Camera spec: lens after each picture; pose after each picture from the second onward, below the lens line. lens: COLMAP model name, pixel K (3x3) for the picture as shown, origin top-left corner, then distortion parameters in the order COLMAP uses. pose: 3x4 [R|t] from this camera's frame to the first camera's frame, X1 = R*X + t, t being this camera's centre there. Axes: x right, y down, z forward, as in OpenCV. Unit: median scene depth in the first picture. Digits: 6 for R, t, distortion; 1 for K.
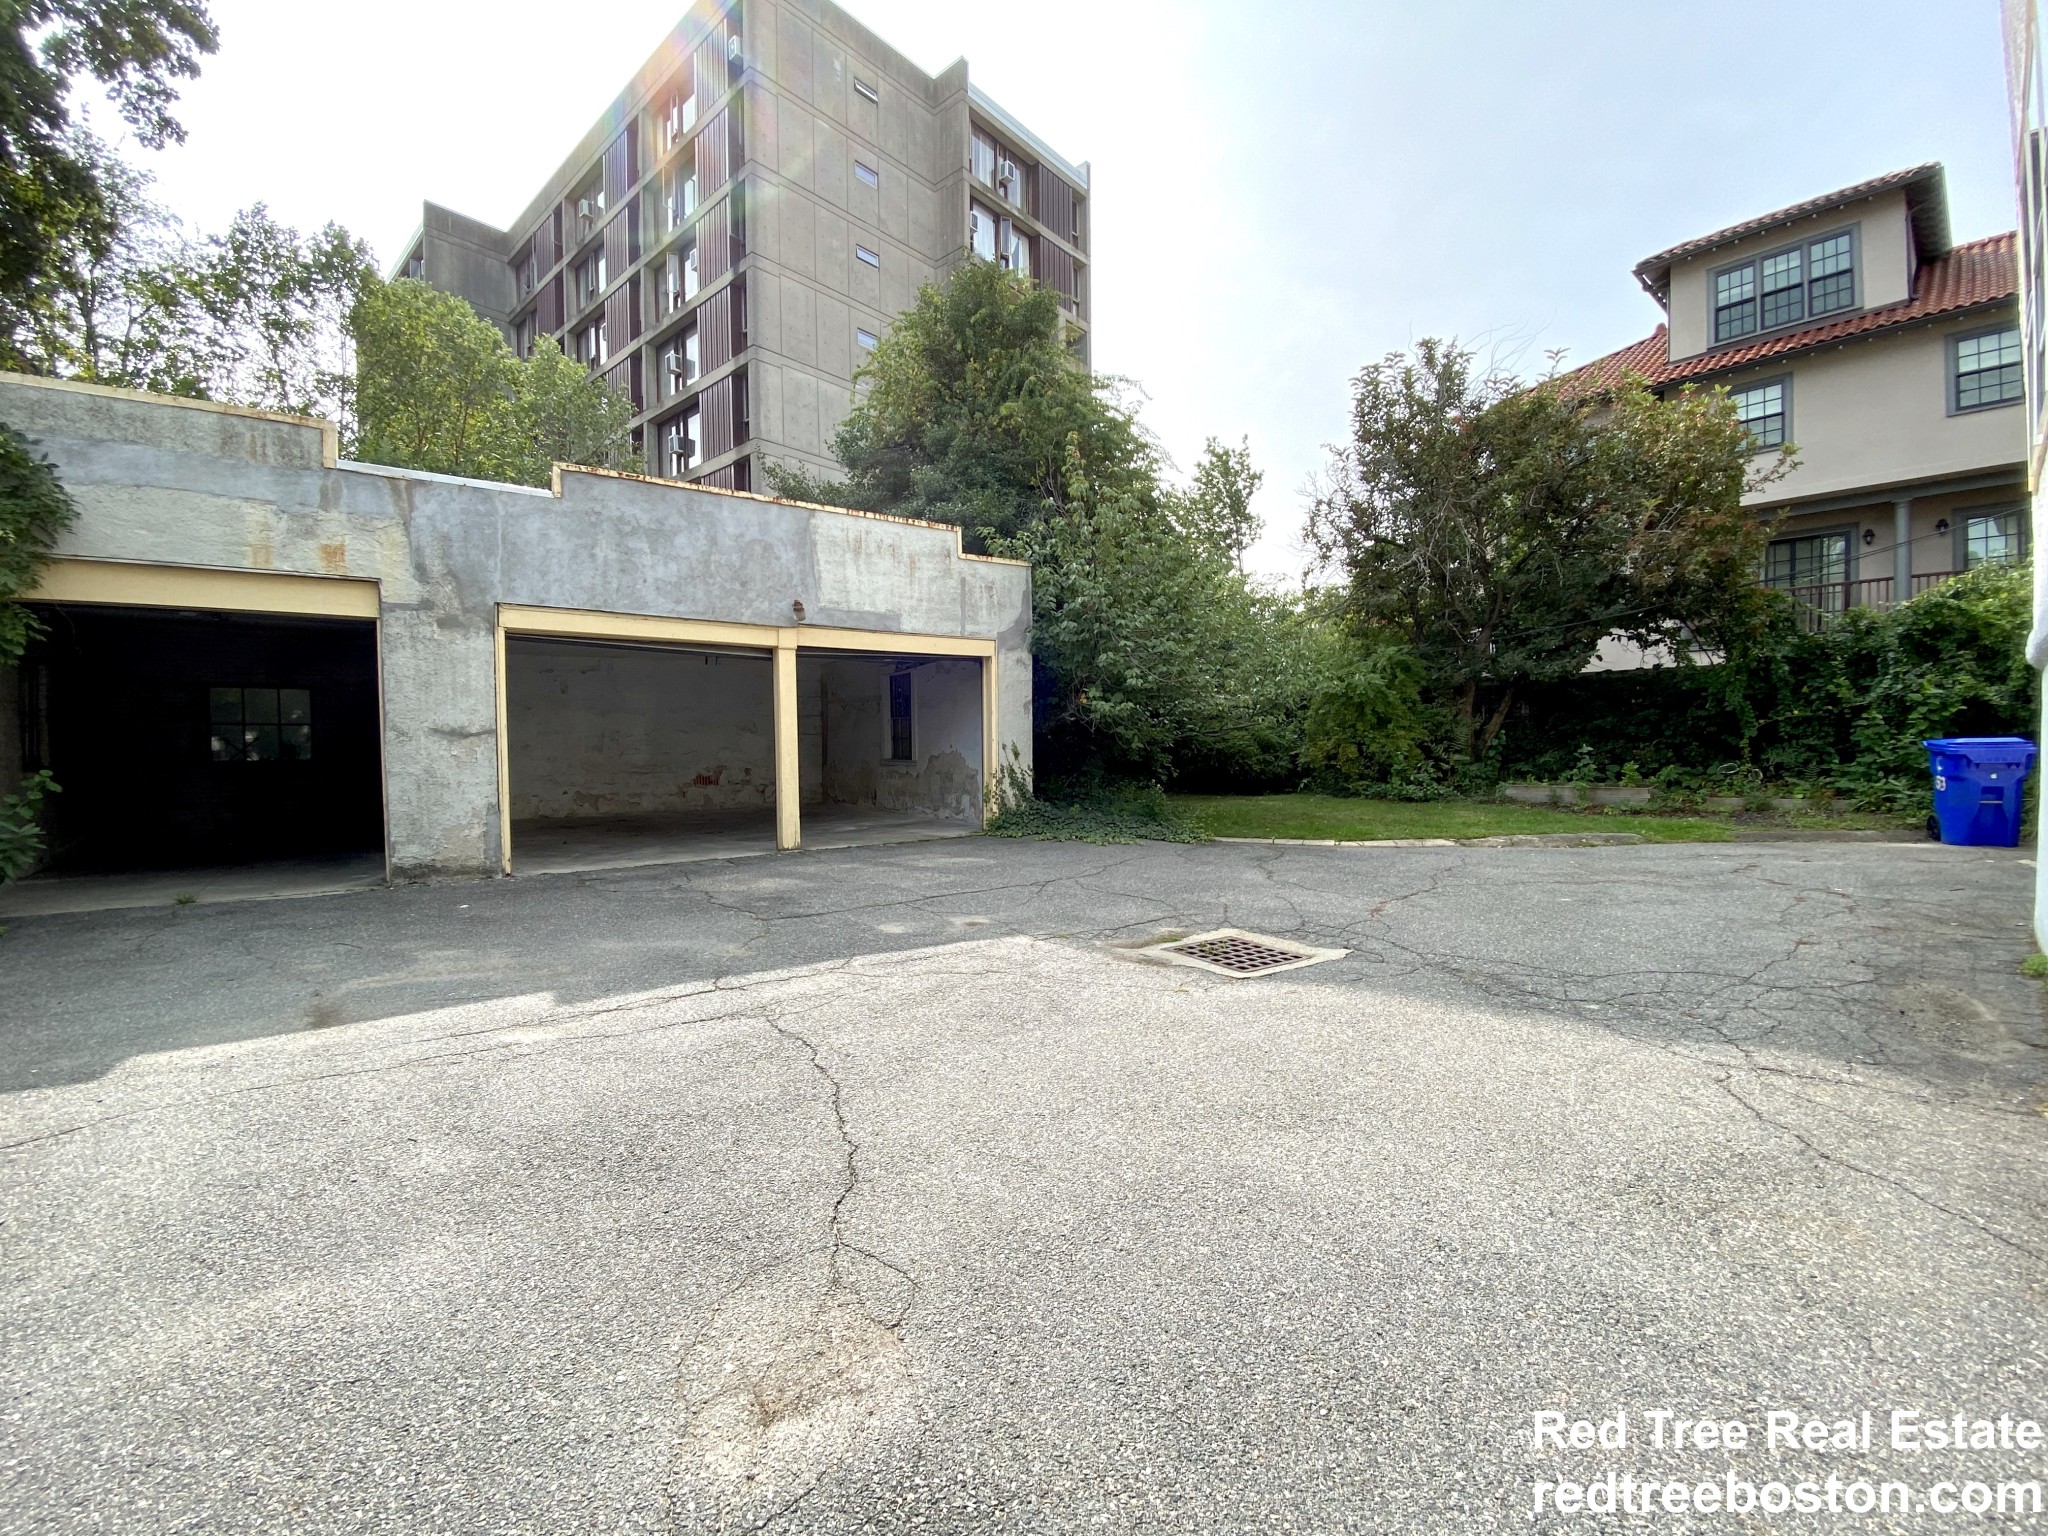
lens RADIAL K [[829.0, 0, 1031.7], [0, 829.0, 778.8], [0, 0, 1]] dist [0.008677, -0.020101]
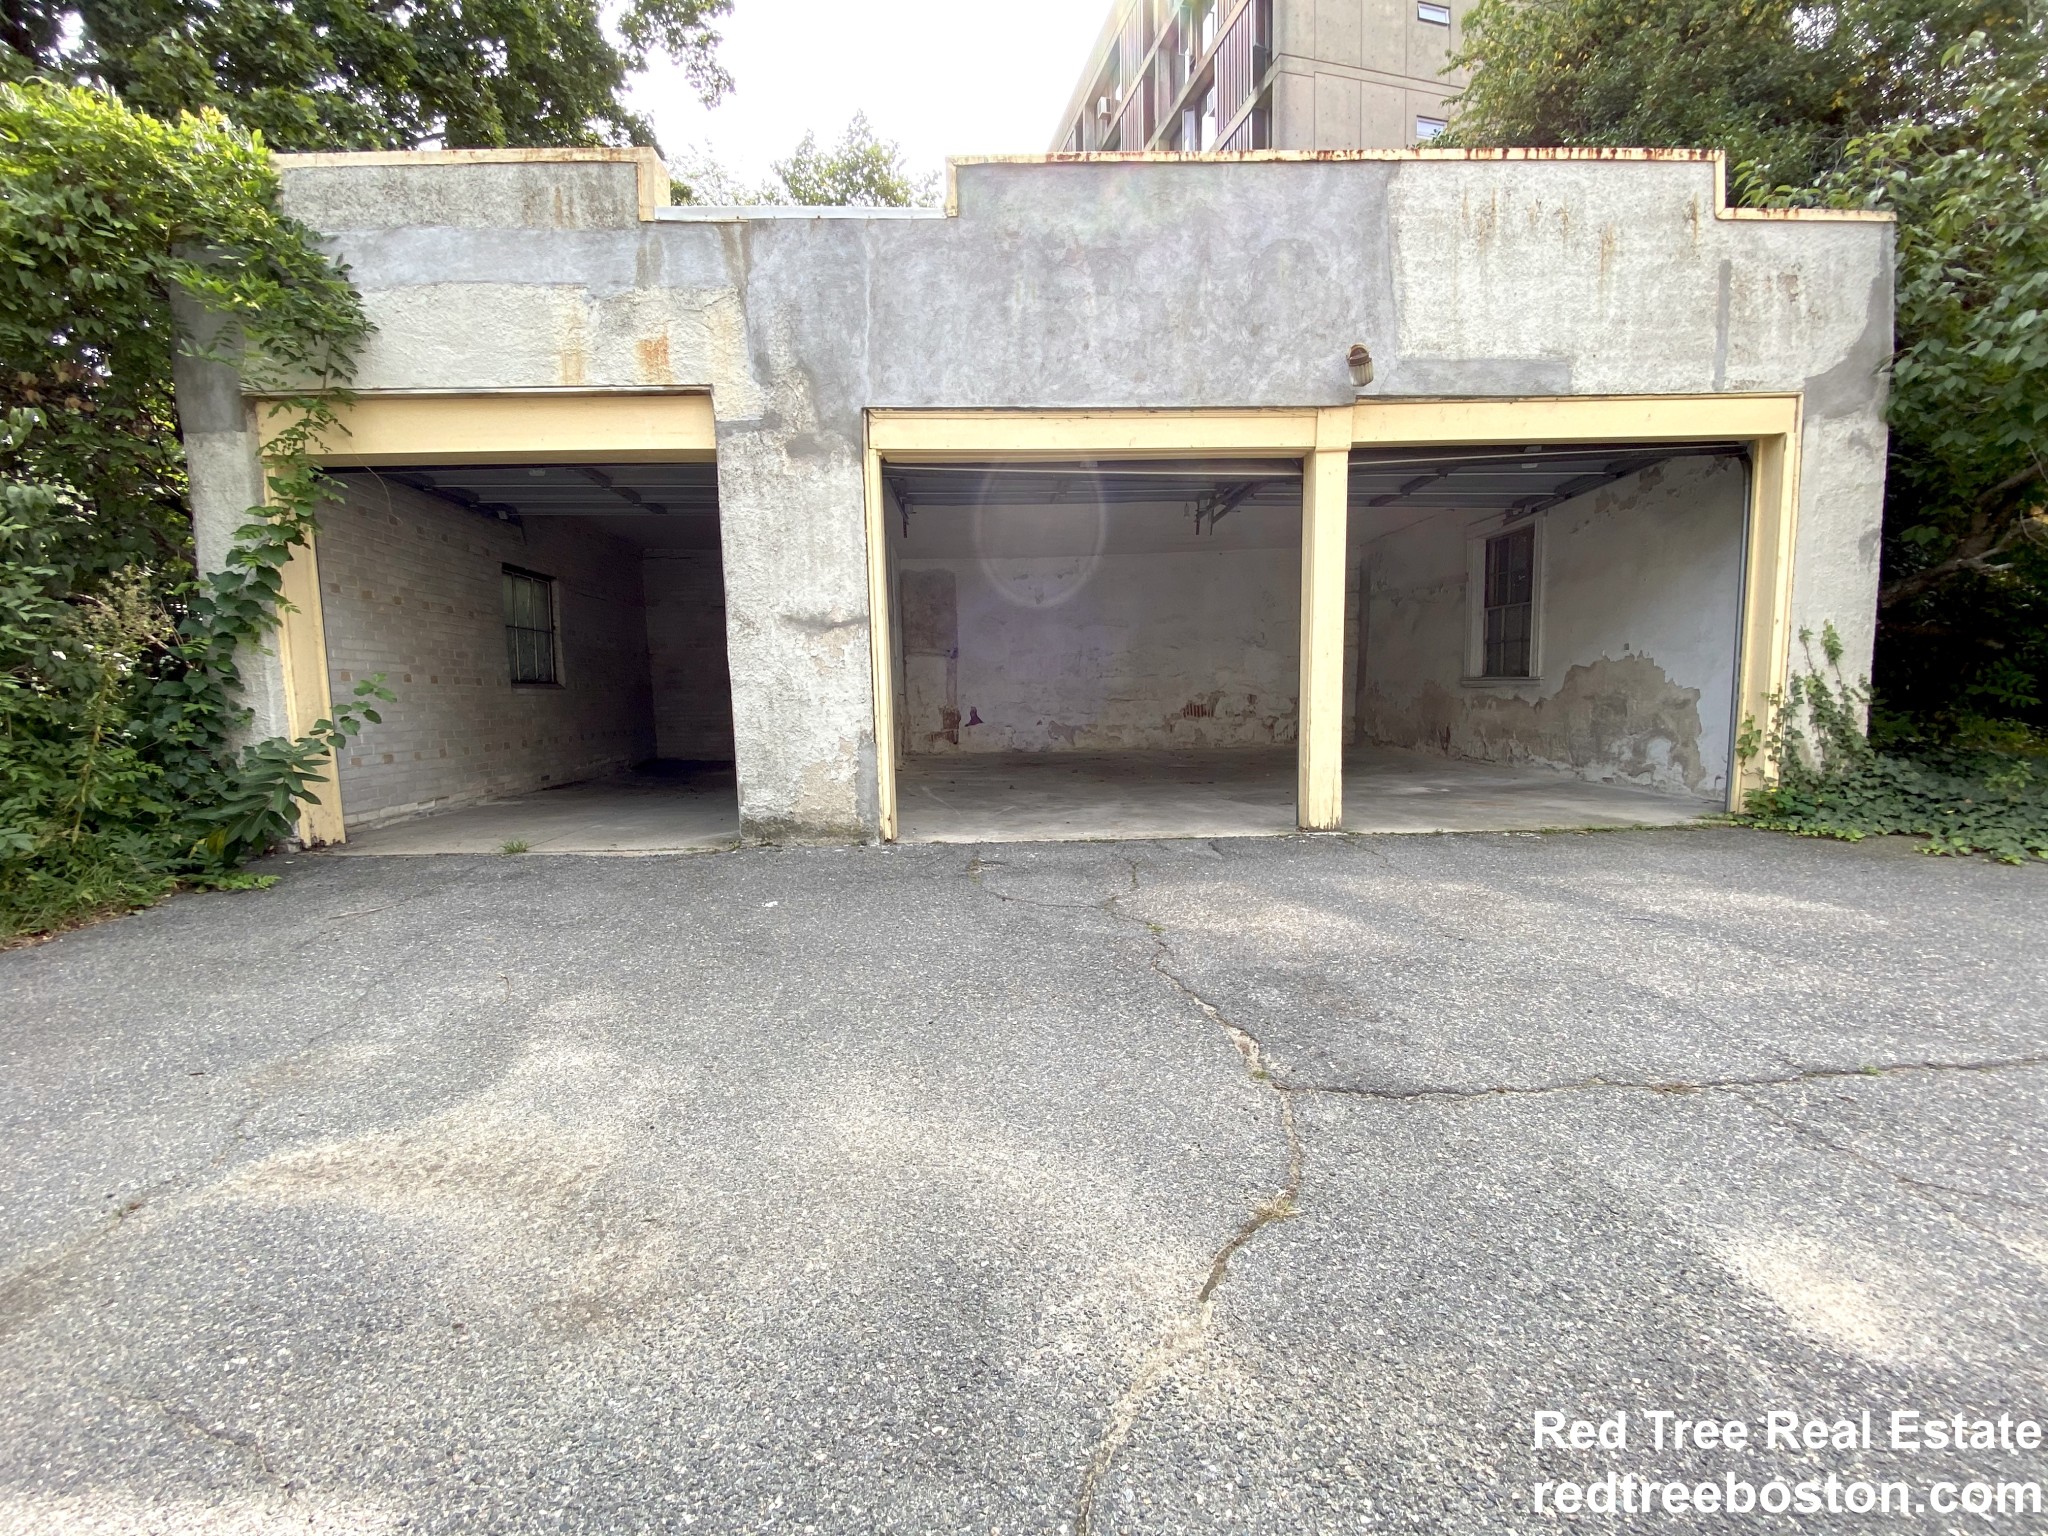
lens RADIAL K [[829.0, 0, 1031.7], [0, 829.0, 778.8], [0, 0, 1]] dist [0.008677, -0.020101]
pose [[0.829934, 0.054909, -0.555153, -0.154359], [-0.013957, 0.996876, 0.077734, 0.012403], [0.557687, -0.056766, 0.828108, 0.459825]]
